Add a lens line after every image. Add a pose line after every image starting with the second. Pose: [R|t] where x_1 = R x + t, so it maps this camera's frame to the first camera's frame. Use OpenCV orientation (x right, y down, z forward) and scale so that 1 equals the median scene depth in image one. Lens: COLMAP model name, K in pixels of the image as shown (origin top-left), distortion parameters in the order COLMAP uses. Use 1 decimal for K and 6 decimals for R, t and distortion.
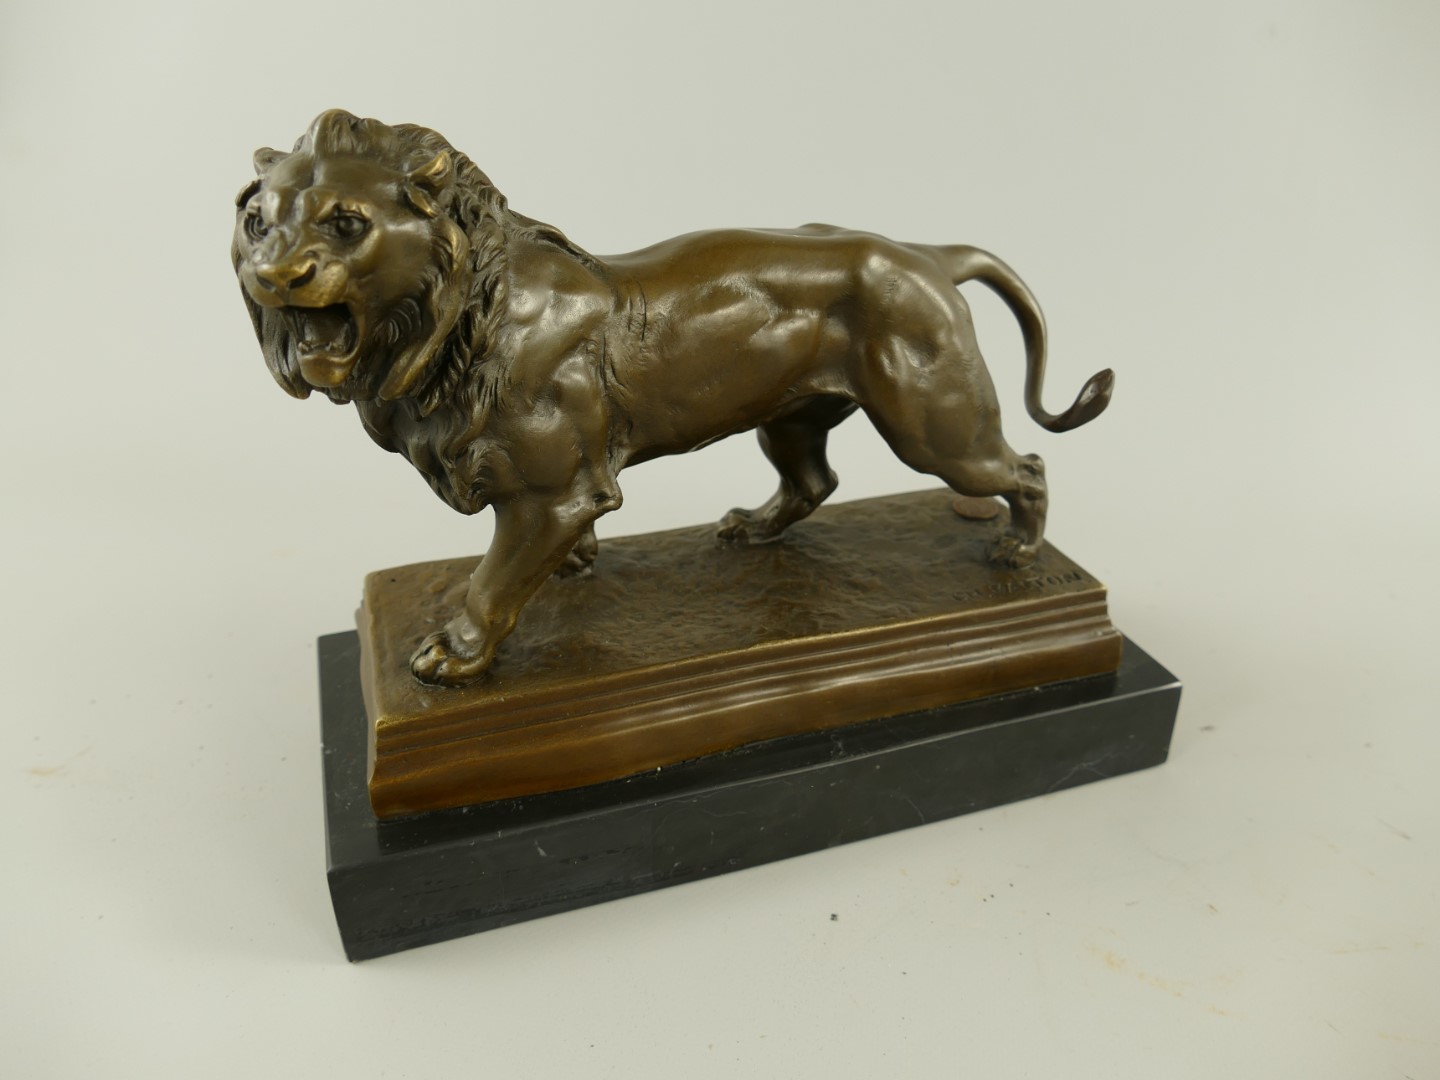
lens RADIAL K [[1157.7, 0, 720.0], [0, 1157.7, 540.0], [0, 0, 1]] dist [-0.023044, 0.002085]
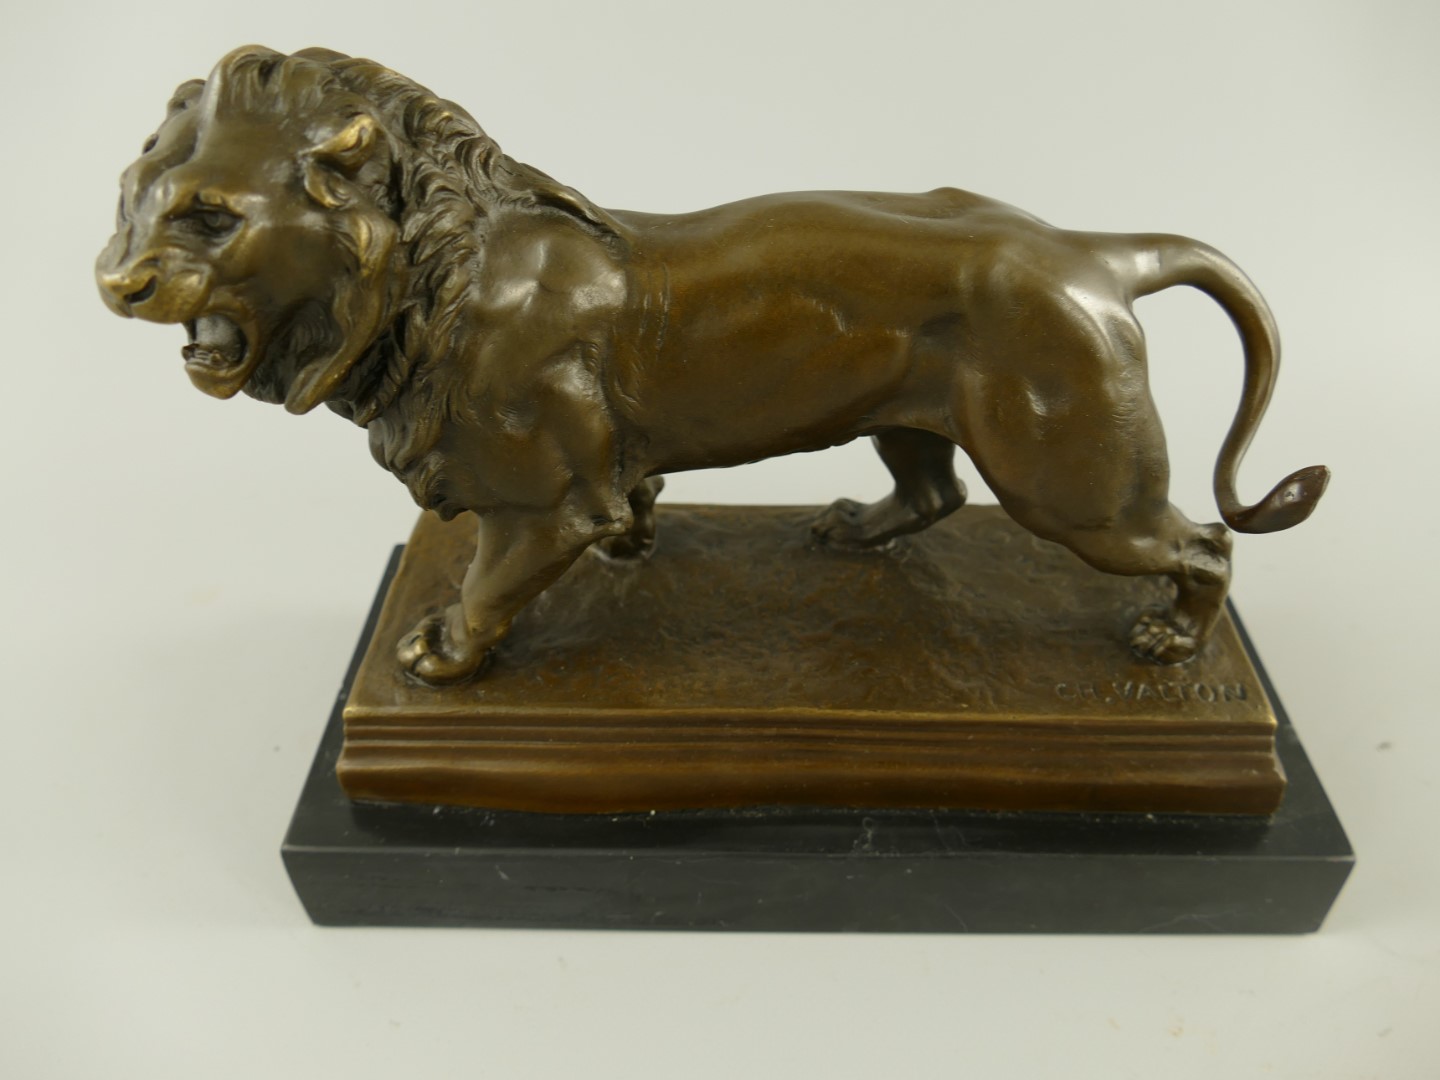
lens RADIAL K [[1157.7, 0, 720.0], [0, 1157.7, 540.0], [0, 0, 1]] dist [-0.023044, 0.002085]
pose [[0.940234, 0.205030, -0.271888, 0.200841], [-0.143604, 0.962691, 0.229354, -0.220078], [0.308768, -0.176602, 0.934598, 0.244096]]
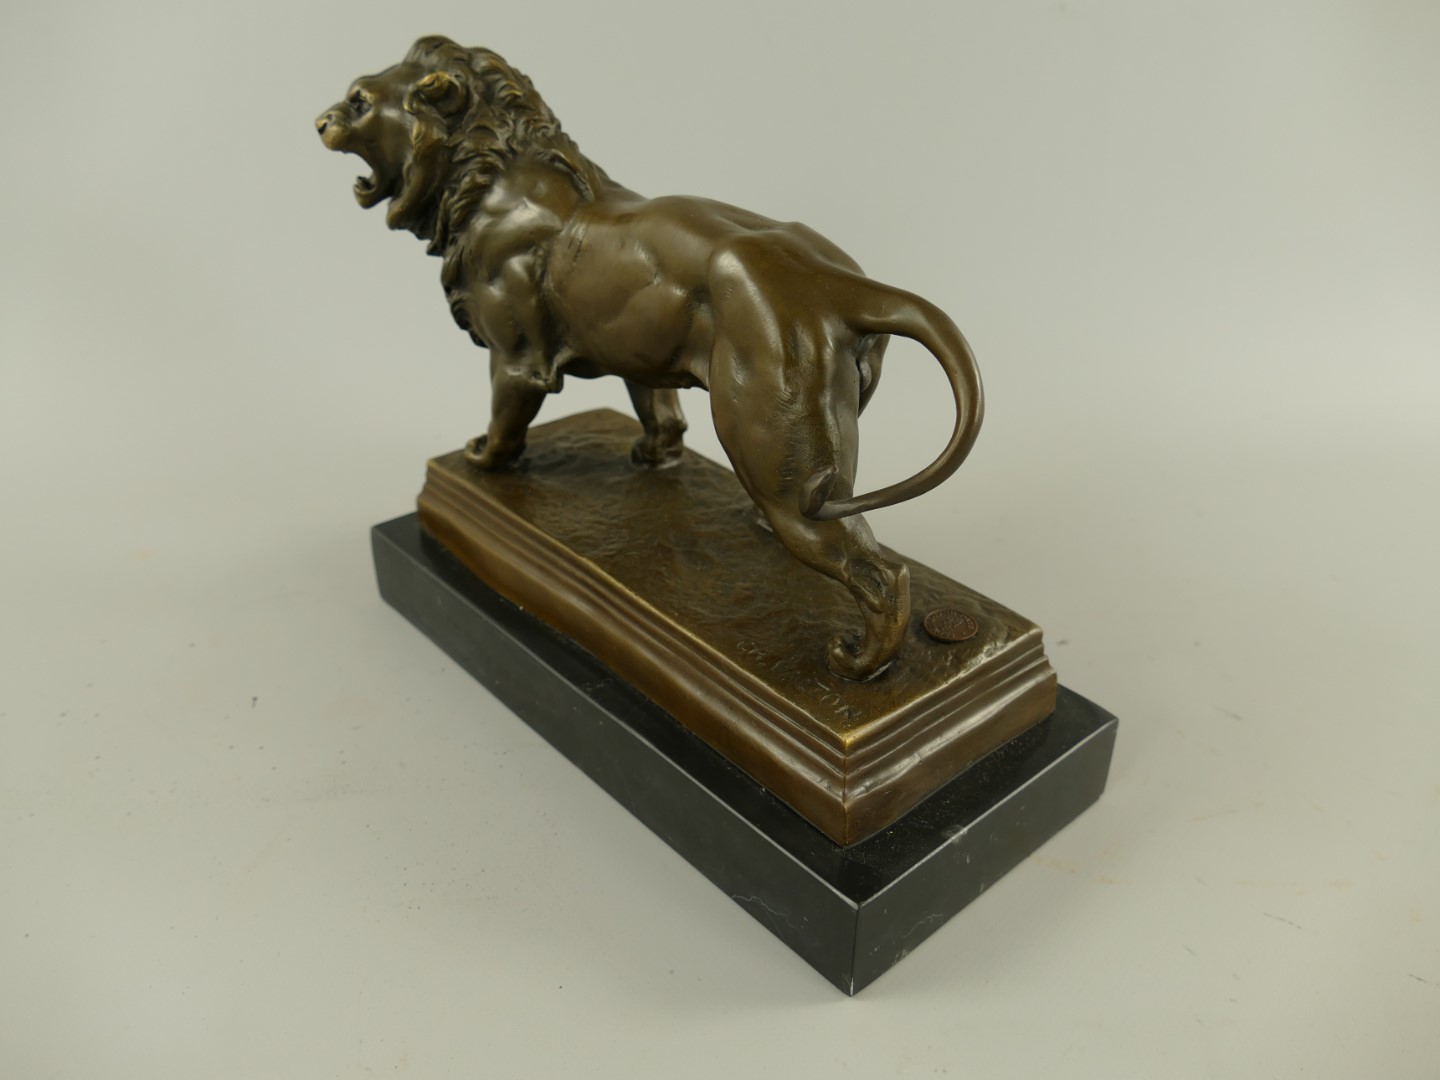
lens RADIAL K [[1157.7, 0, 720.0], [0, 1157.7, 540.0], [0, 0, 1]] dist [-0.023044, 0.002085]
pose [[0.383837, 0.452497, -0.804932, 1.023270], [-0.425470, 0.860323, 0.280748, -0.308918], [0.819539, 0.234713, 0.522747, 0.545122]]
